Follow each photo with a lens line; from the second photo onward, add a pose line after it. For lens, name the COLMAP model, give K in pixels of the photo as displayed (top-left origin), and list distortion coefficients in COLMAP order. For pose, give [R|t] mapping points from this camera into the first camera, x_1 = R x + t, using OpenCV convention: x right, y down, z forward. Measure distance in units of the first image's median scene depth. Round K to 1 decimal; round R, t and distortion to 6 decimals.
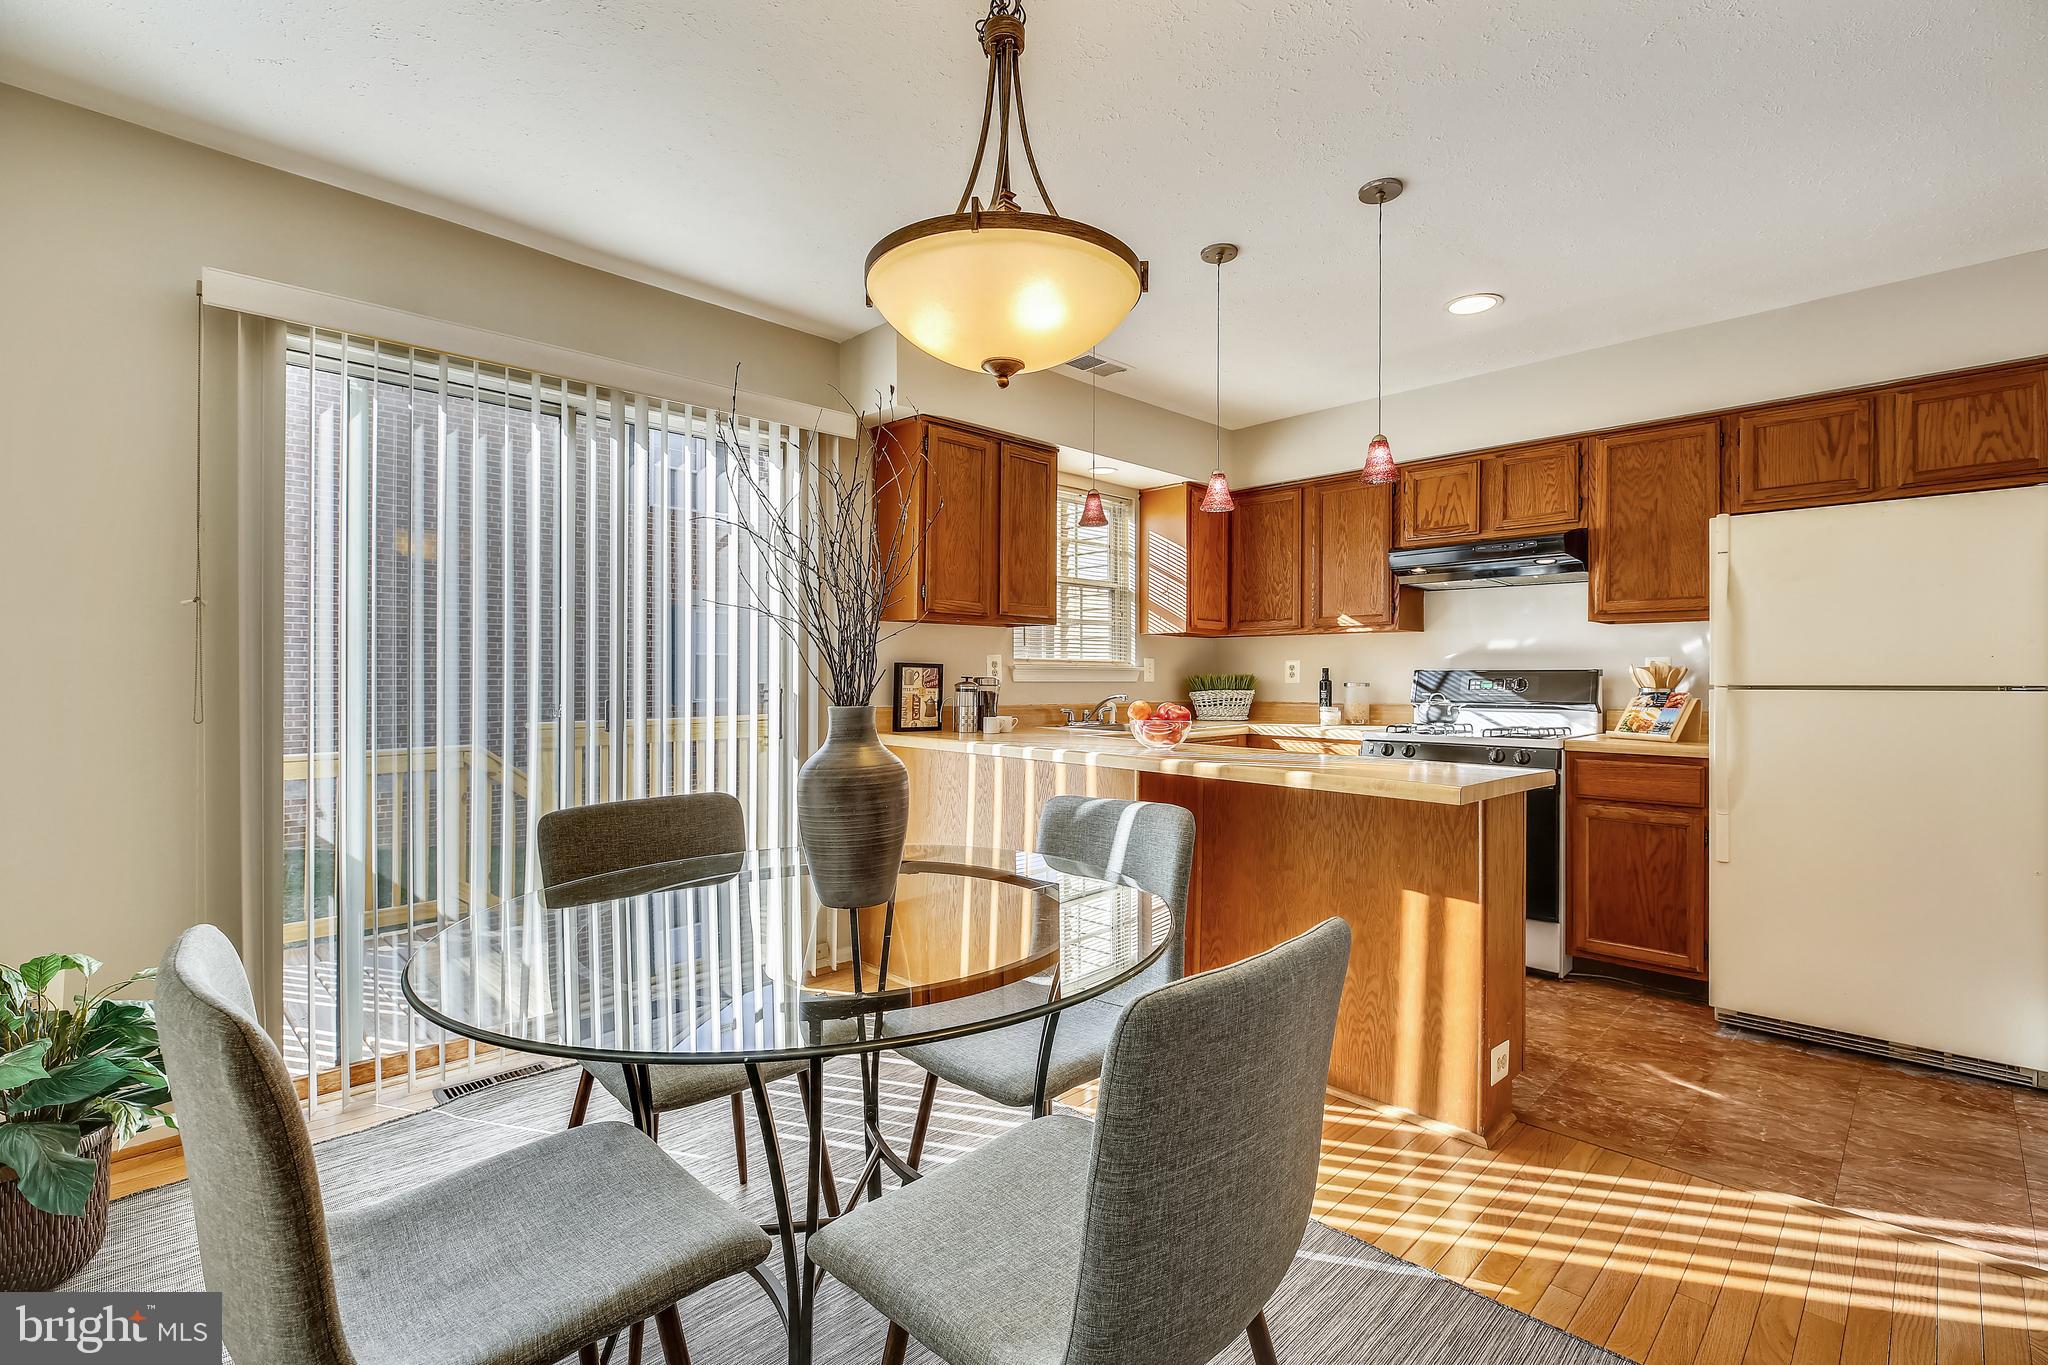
lens RADIAL K [[911.9, 0, 1022.1], [0, 911.9, 677.0], [0, 0, 1]] dist [0.002727, -0.001869]
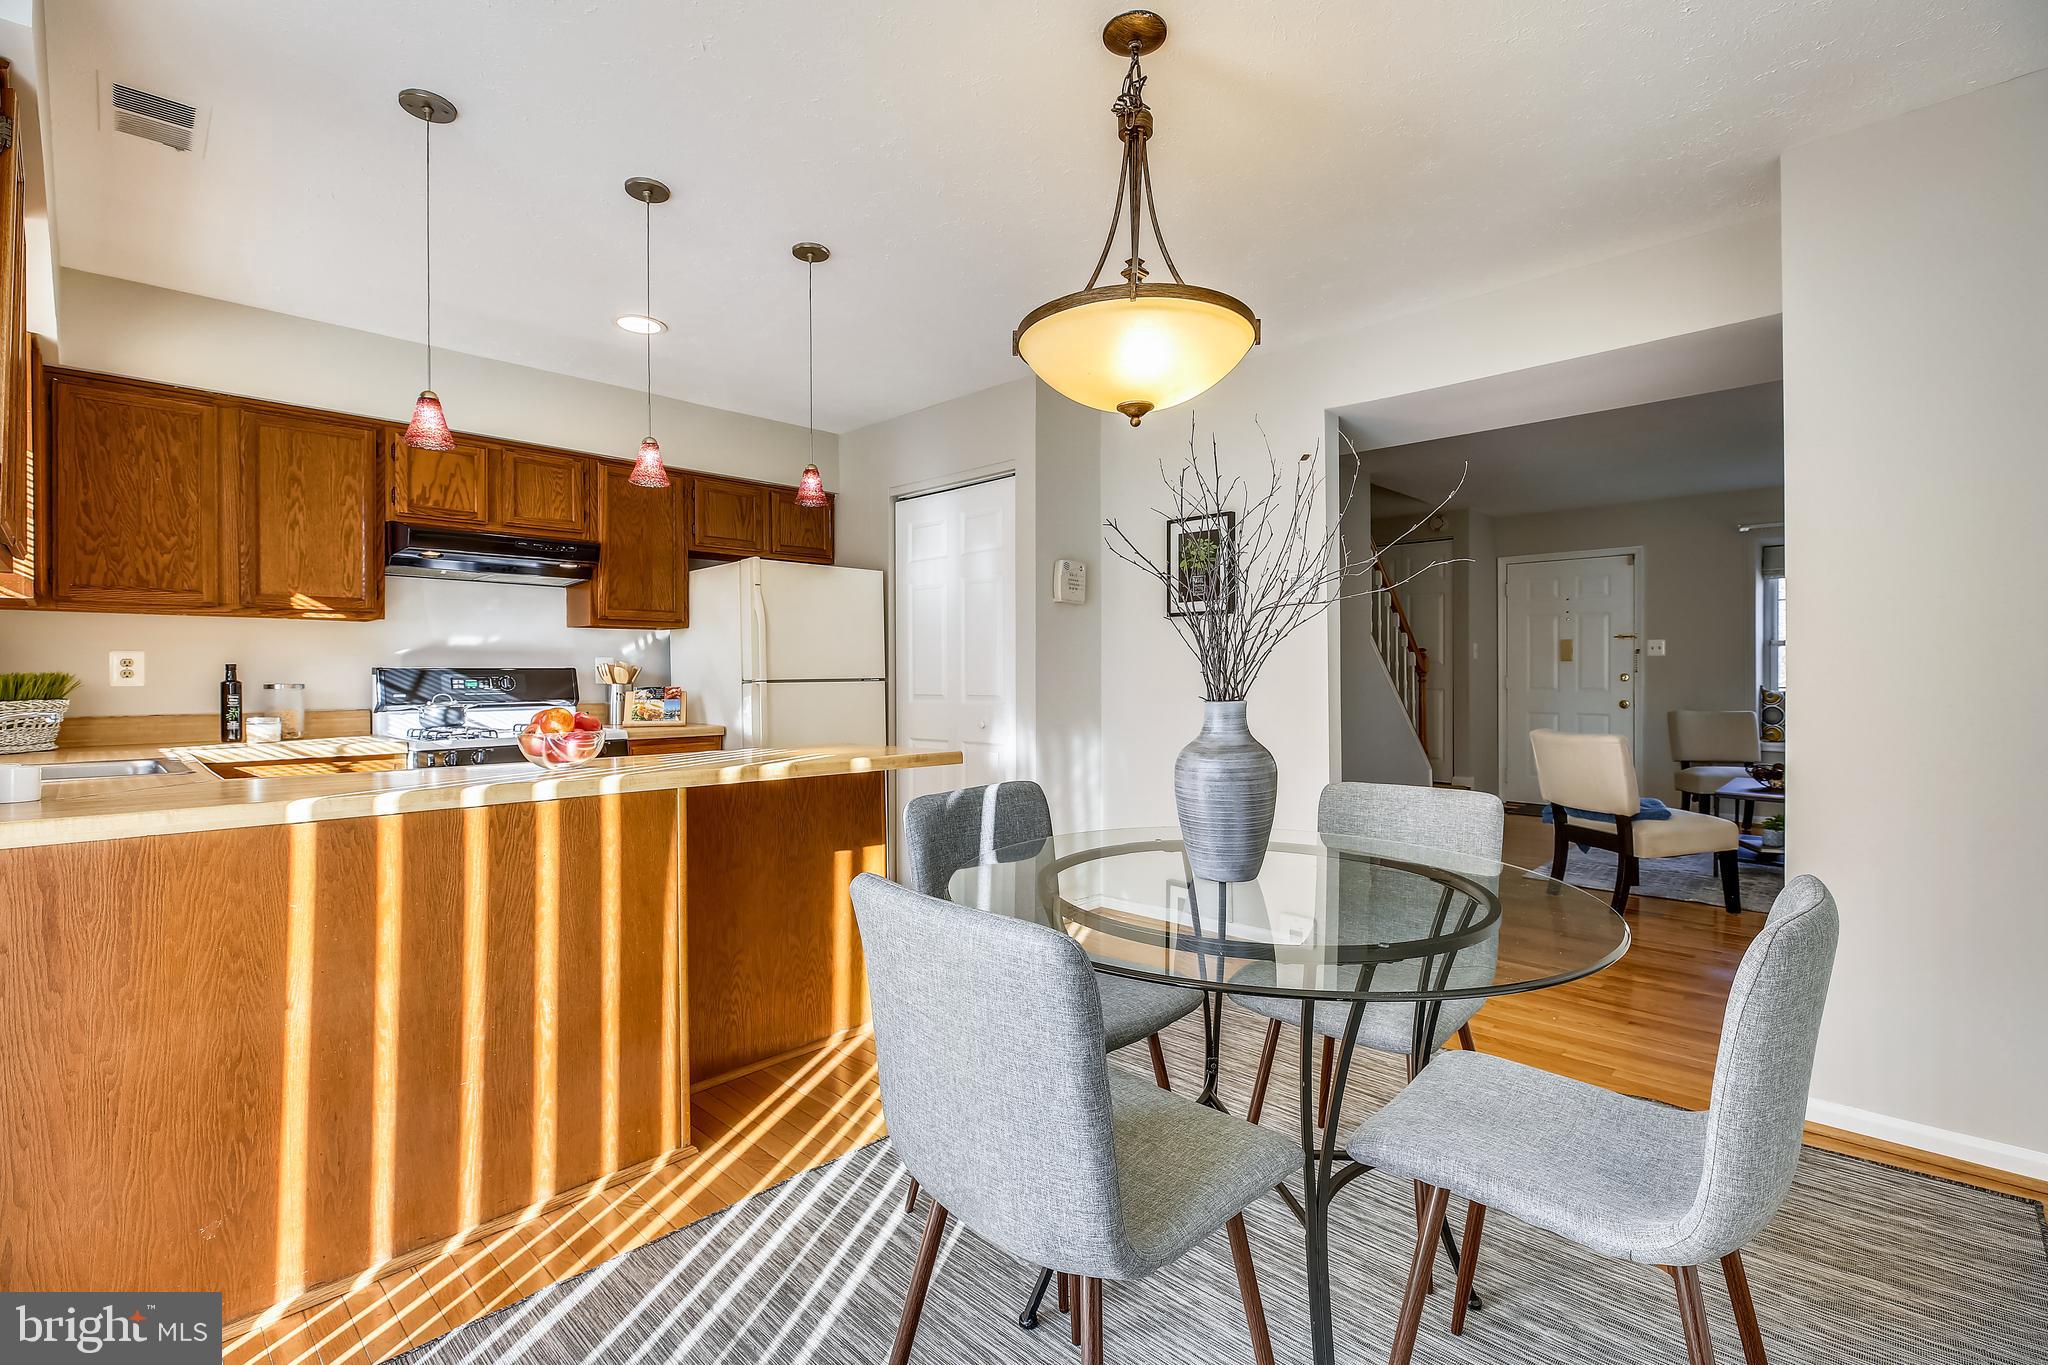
lens RADIAL K [[911.9, 0, 1027.6], [0, 911.9, 679.8], [0, 0, 1]] dist [0.002727, -0.001869]
pose [[-0.028422, -0.008922, 0.999556, -0.517656], [0.004482, 0.999949, 0.009053, -0.001534], [-0.999586, 0.004738, -0.028380, 0.512847]]
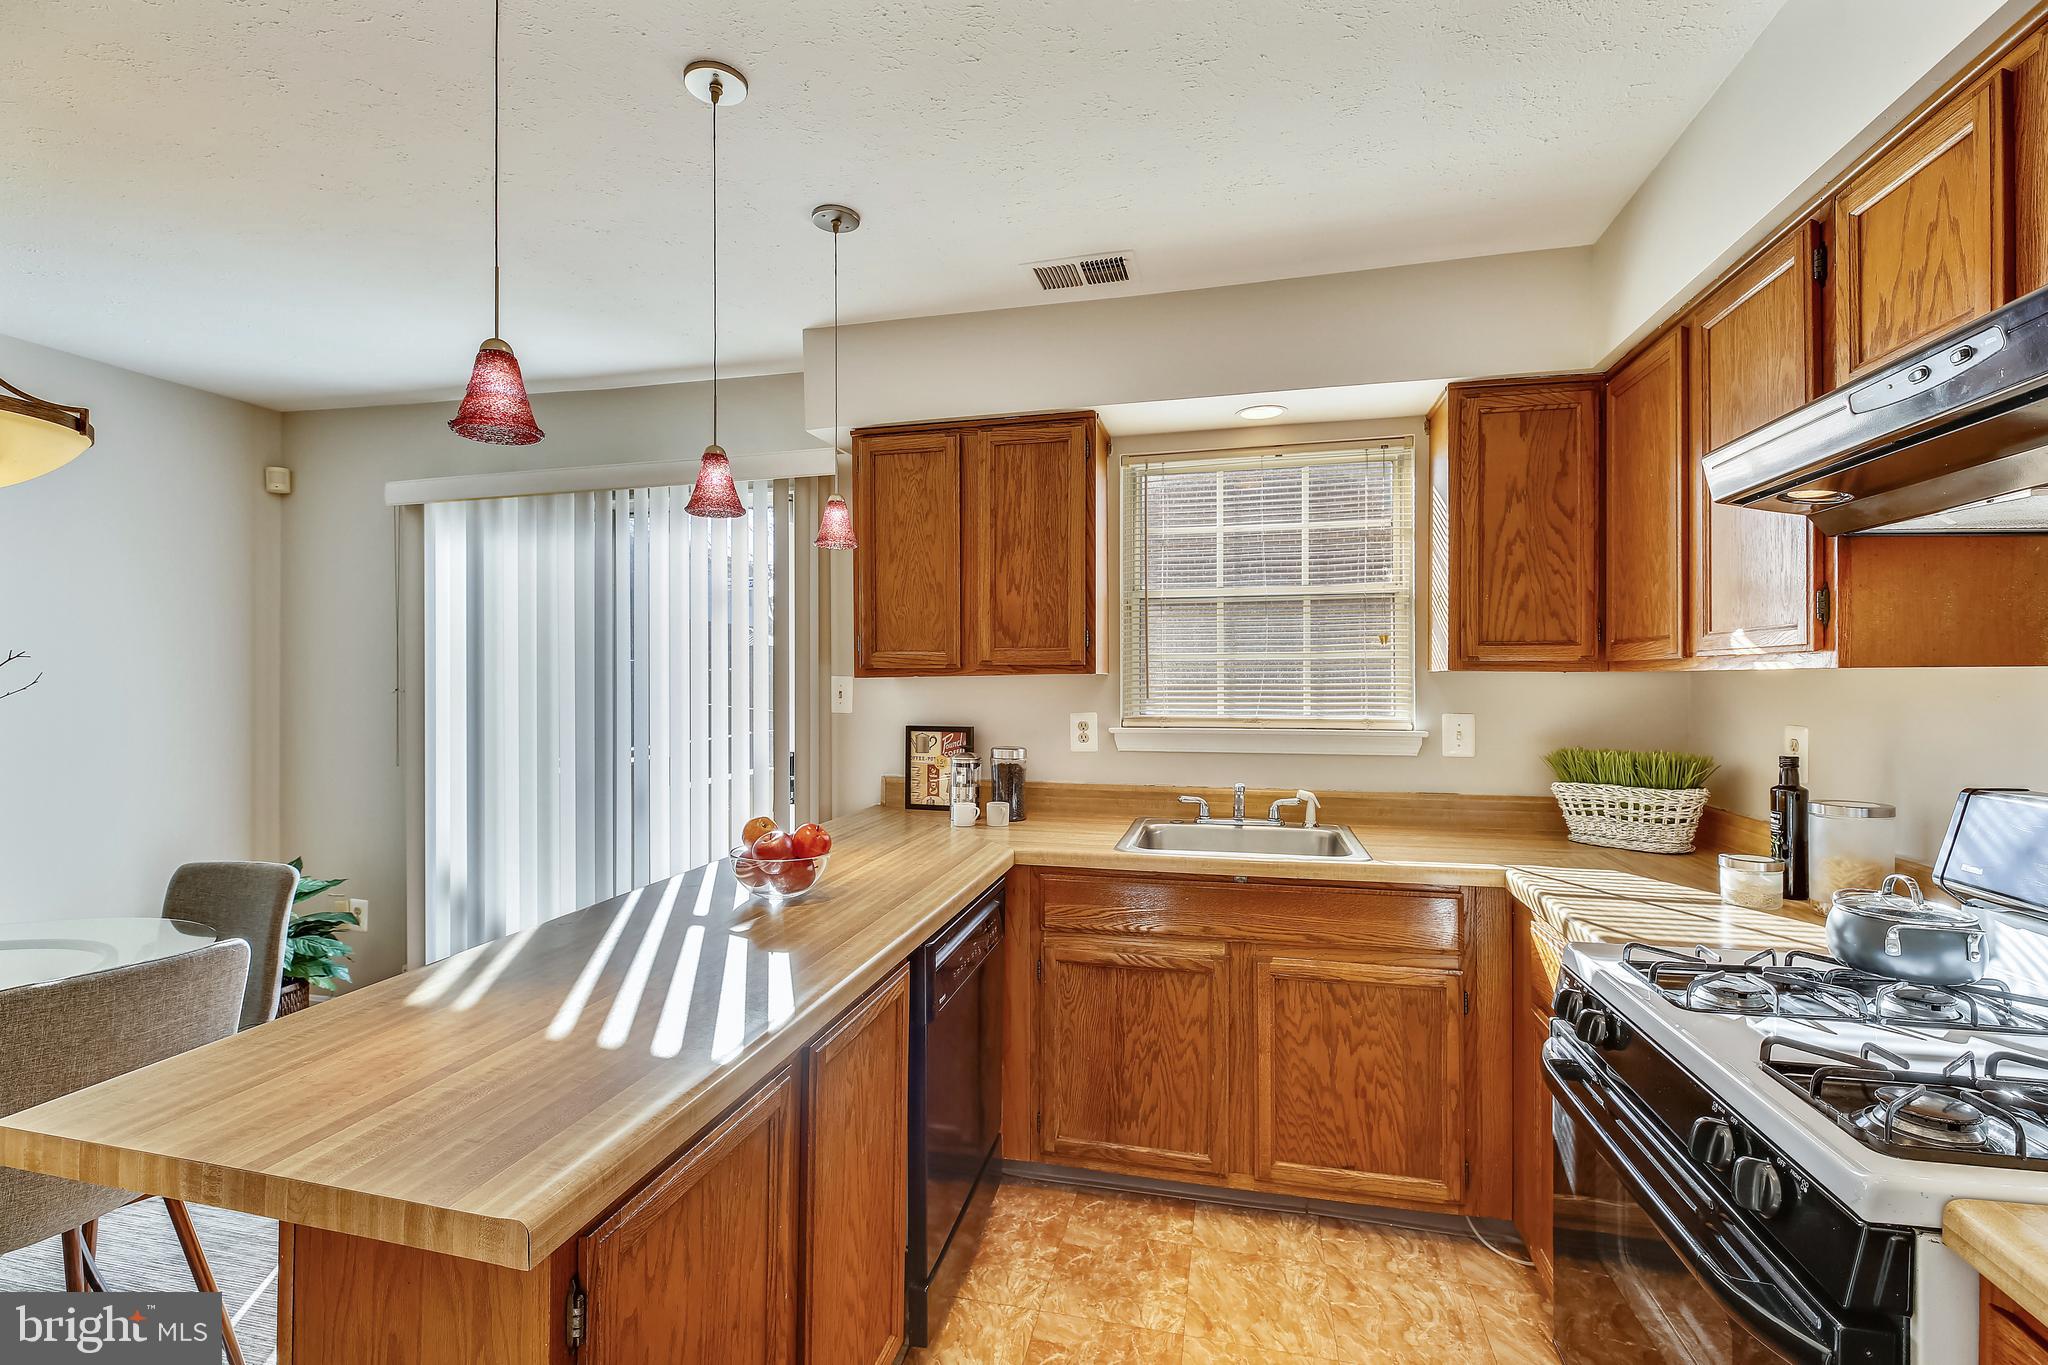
lens RADIAL K [[911.9, 0, 1033.9], [0, 911.9, 673.9], [0, 0, 1]] dist [0.002727, -0.001869]
pose [[0.533179, -0.009000, -0.845954, 0.638178], [0.004296, 0.999959, -0.007931, -0.056684], [0.845991, 0.000594, 0.533196, 0.661705]]
